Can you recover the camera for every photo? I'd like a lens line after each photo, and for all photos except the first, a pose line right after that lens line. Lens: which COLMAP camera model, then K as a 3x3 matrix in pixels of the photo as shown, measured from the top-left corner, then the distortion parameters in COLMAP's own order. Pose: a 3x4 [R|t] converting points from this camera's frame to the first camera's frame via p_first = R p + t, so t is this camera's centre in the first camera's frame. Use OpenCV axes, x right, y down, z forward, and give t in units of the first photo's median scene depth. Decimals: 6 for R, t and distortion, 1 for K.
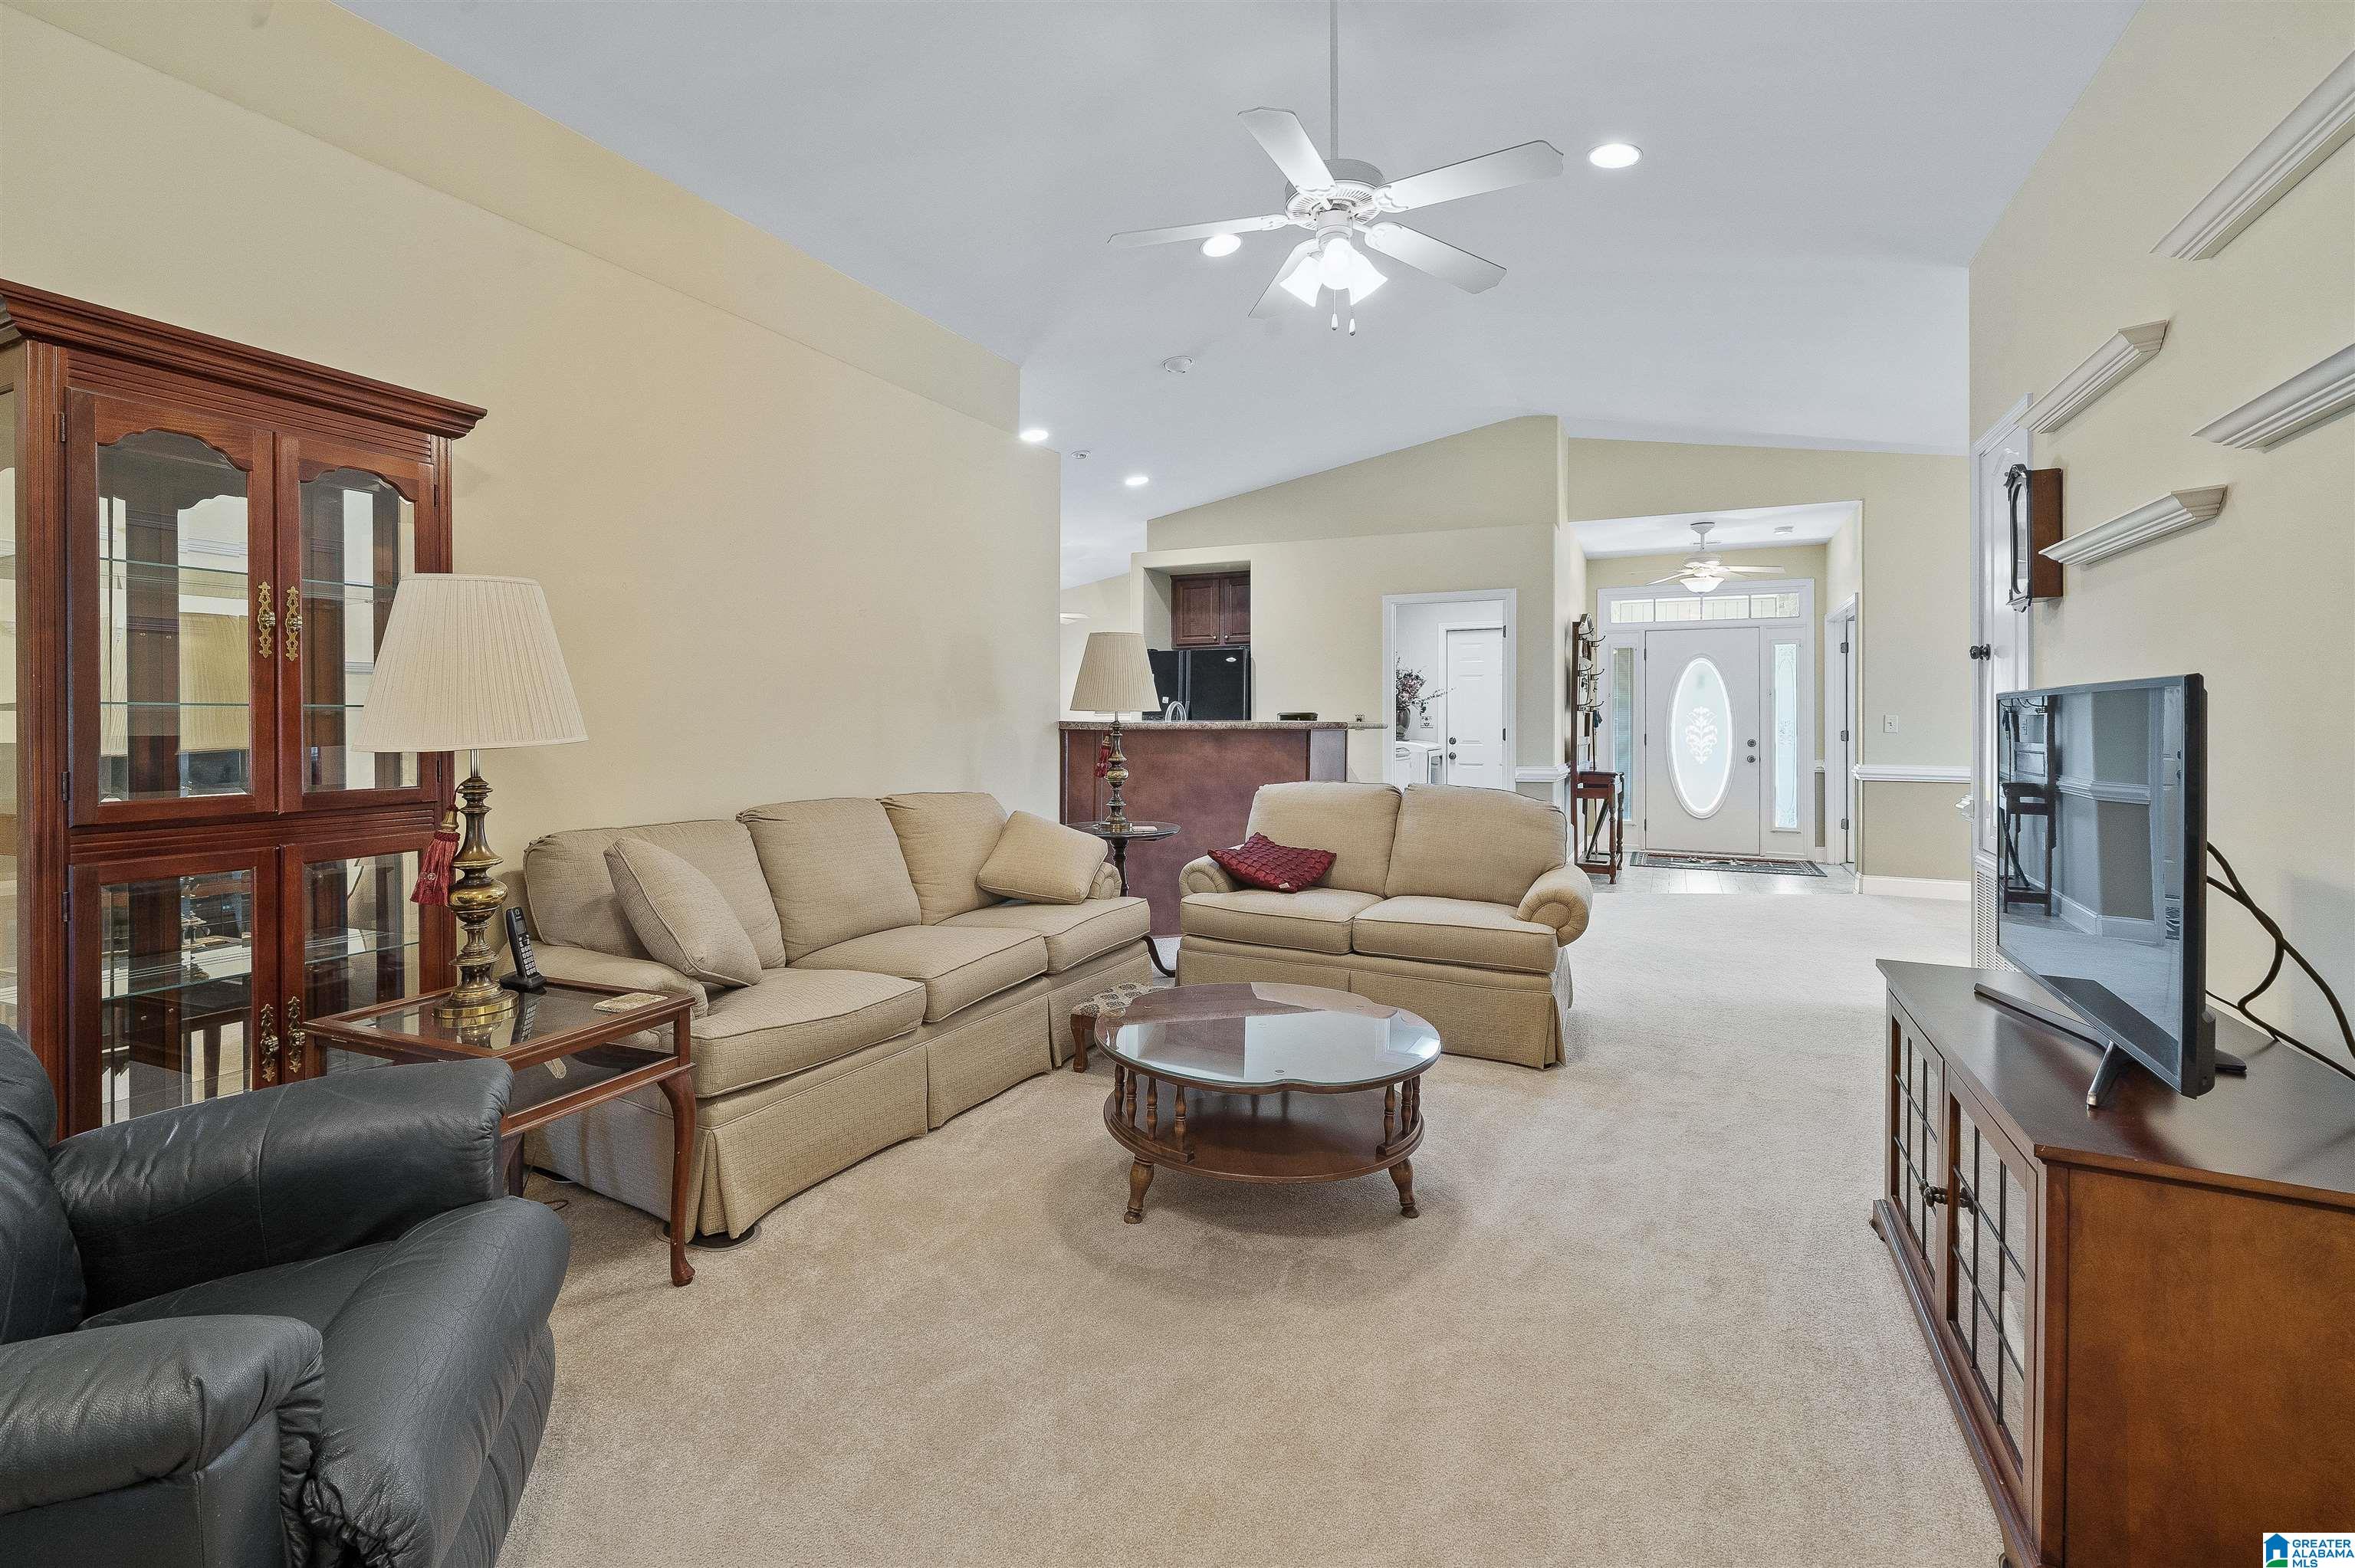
lens RADIAL K [[1025.5, 0, 1175.3], [0, 1025.5, 712.1], [0, 0, 1]] dist [-0.000443, 0.000315]
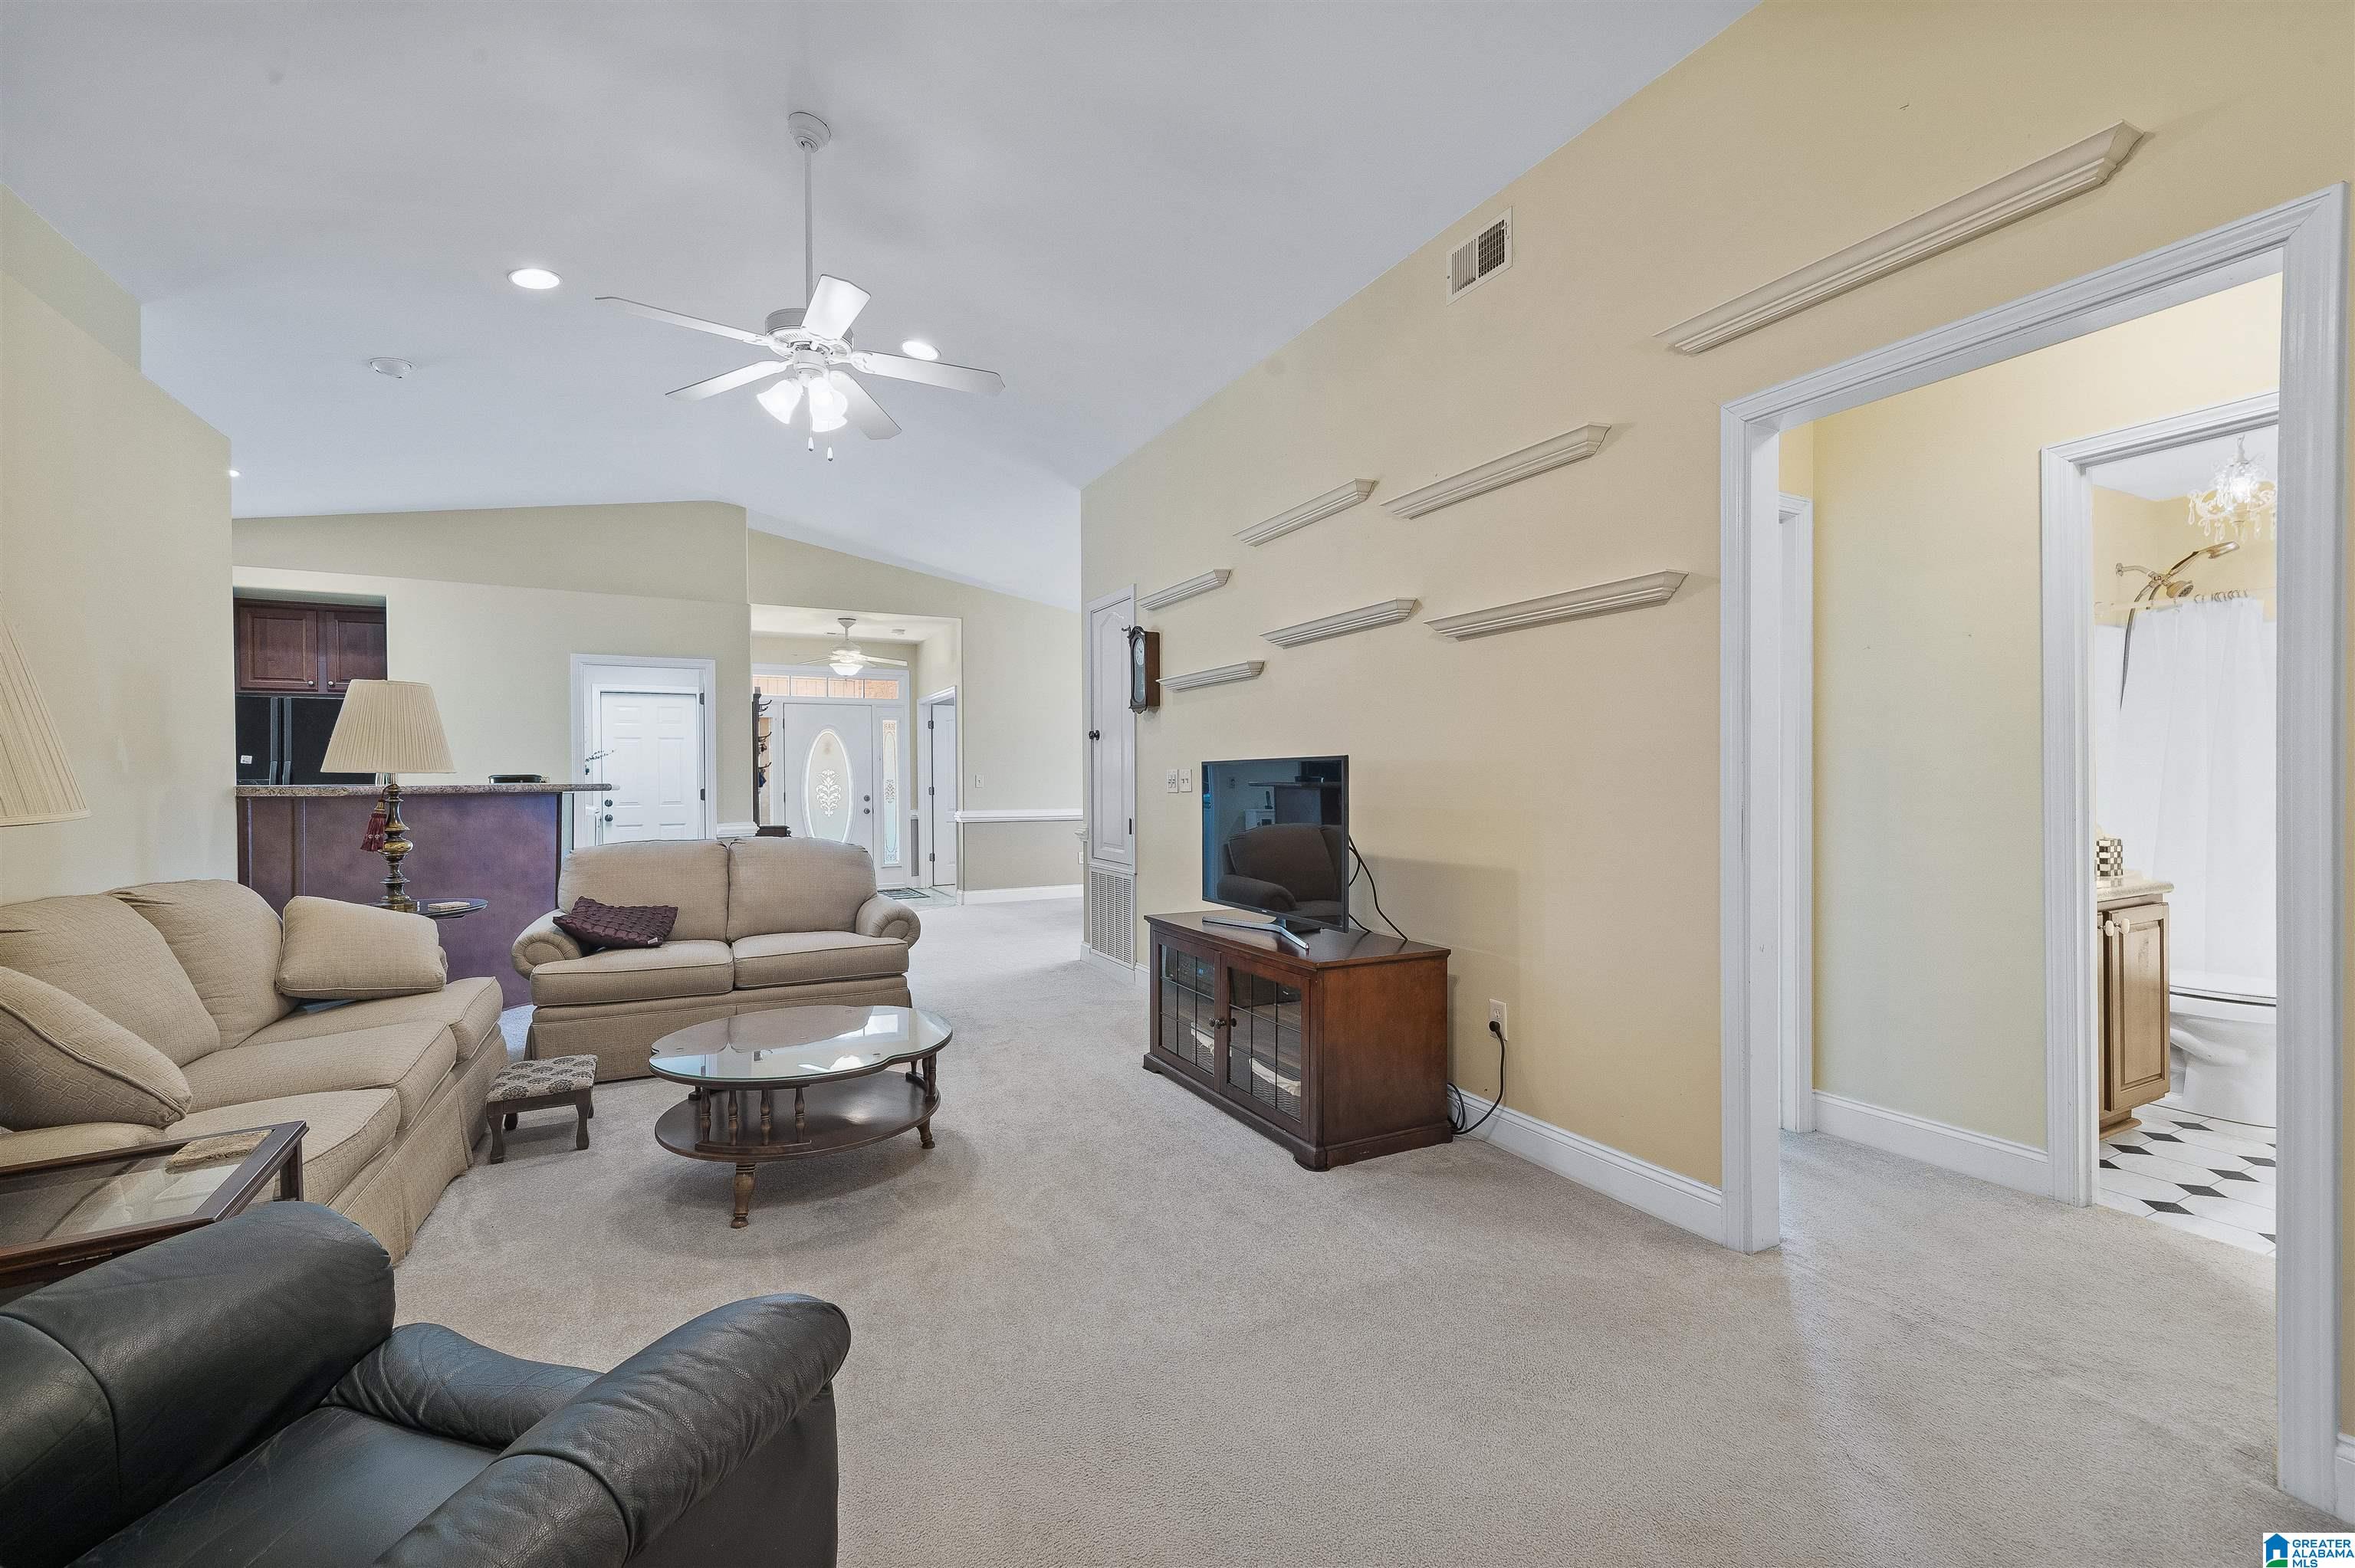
lens RADIAL K [[967.1, 0, 1177.5], [0, 967.1, 784.0], [0, 0, 1]] dist [0.000058, 0.000100]
pose [[0.595183, -0.010966, 0.803516, -0.339067], [0.003186, 0.999931, 0.011287, 0.001553], [-0.803584, -0.004158, 0.595177, -0.006721]]
